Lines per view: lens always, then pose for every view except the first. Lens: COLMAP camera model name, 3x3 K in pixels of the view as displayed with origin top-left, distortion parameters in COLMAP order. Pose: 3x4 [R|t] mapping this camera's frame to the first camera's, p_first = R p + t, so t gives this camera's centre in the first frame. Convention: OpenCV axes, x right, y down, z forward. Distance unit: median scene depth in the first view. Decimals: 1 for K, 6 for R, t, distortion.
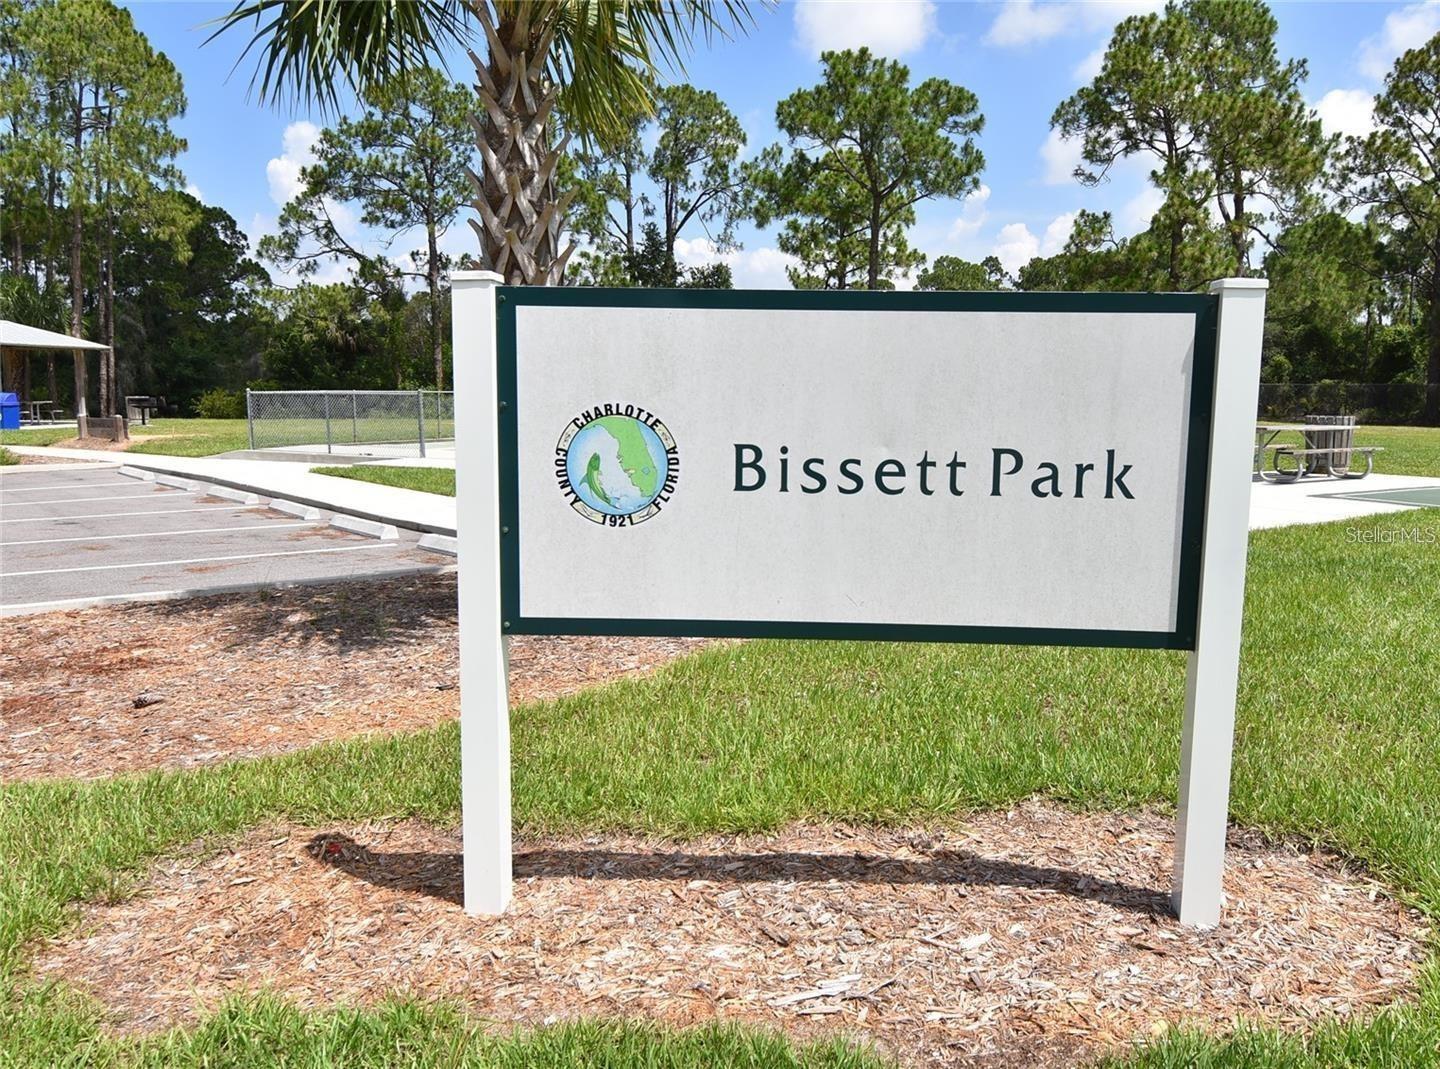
lens RADIAL K [[1038.3, 0, 719.7], [0, 1038.3, 502.0], [0, 0, 1]] dist [-0.000489, 0.003523]
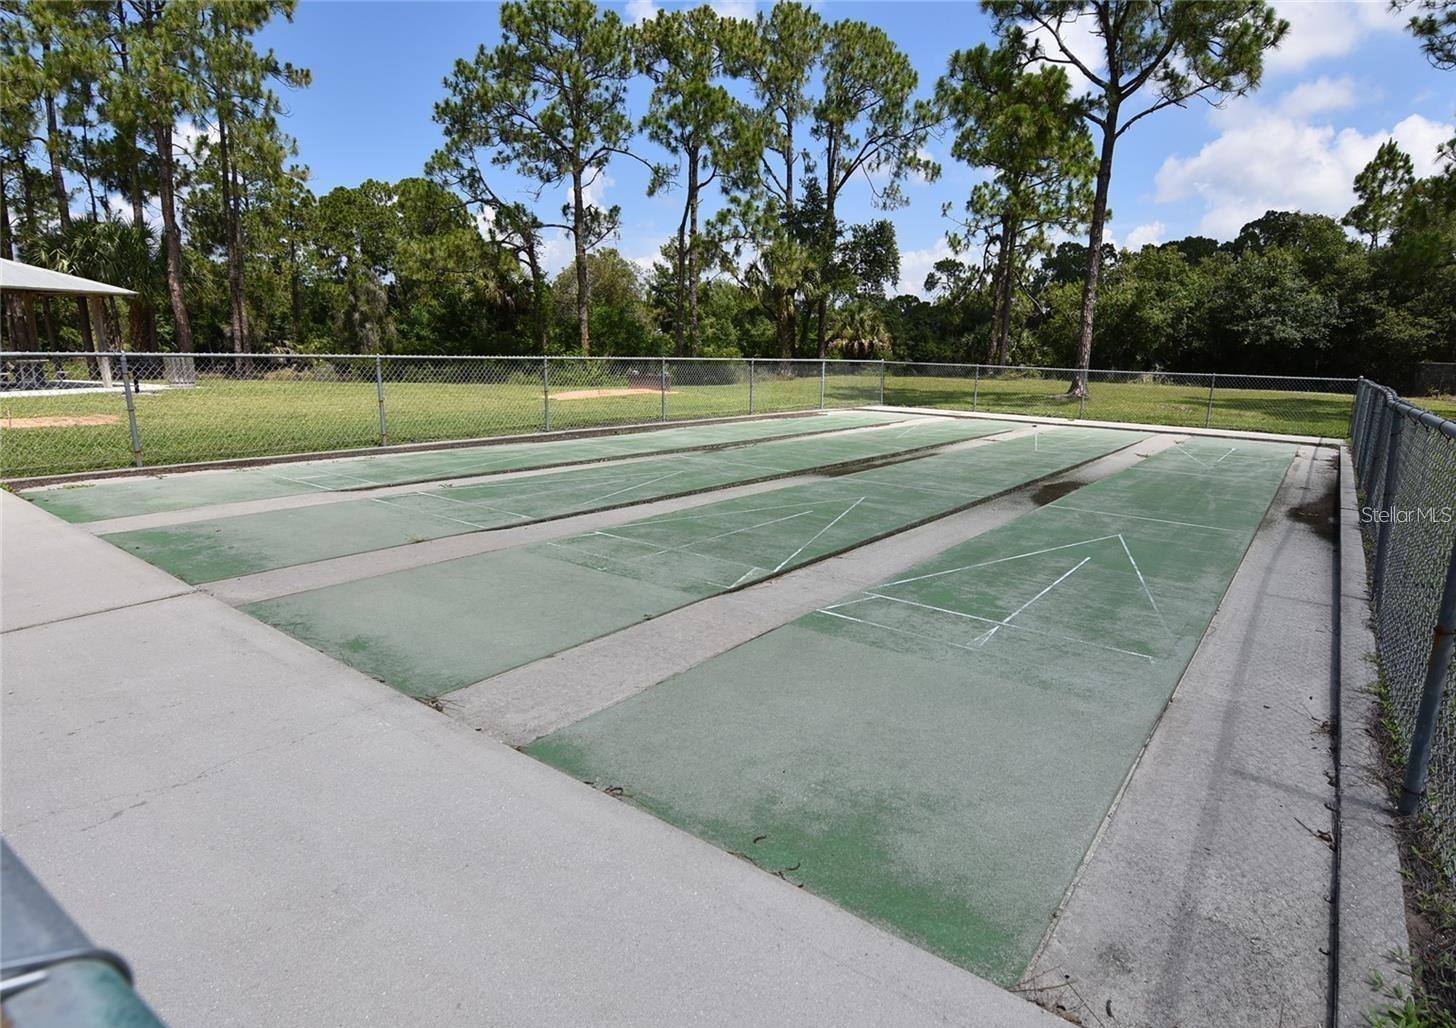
lens RADIAL K [[800.3, 0, 766.7], [0, 800.3, 516.9], [0, 0, 1]] dist [0.026898, -0.033731]
pose [[0.993177, 0.042845, -0.108462, -0.014445], [-0.032599, 0.994988, 0.094532, -0.029099], [0.111968, -0.090351, 0.989596, 0.247408]]
